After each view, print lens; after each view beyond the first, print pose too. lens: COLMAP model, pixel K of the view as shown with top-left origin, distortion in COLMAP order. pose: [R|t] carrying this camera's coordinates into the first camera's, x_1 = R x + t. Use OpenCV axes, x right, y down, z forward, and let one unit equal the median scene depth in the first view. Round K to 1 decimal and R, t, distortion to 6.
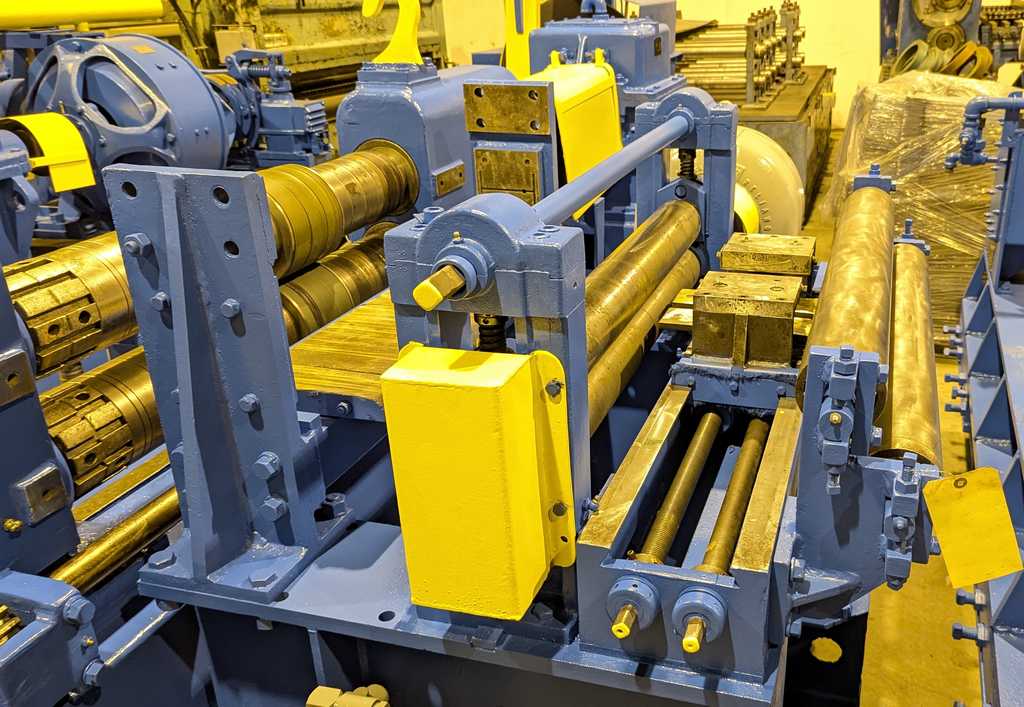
lens RADIAL K [[994.3, 0, 515.6], [0, 994.3, 348.7], [0, 0, 1]] dist [0.021806, 0.000000]
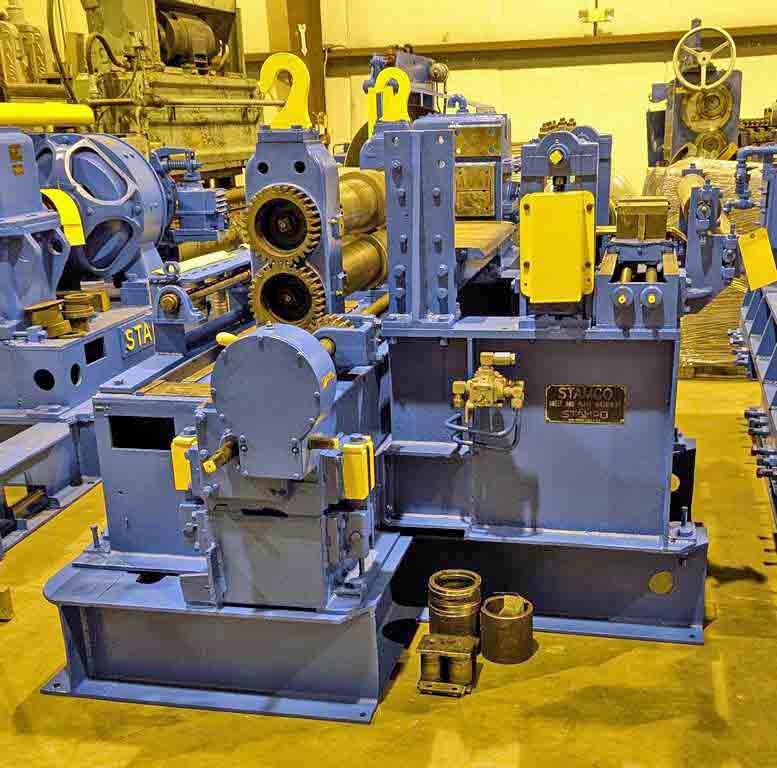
lens RADIAL K [[895.4, 0, 387.0], [0, 895.4, 386.4], [0, 0, 1]] dist [0.024993, 0.000000]
pose [[0.998267, -0.033347, 0.048494, -0.089083], [0.035457, 0.998432, -0.043319, 0.085347], [-0.046973, 0.044963, 0.997884, -0.179713]]
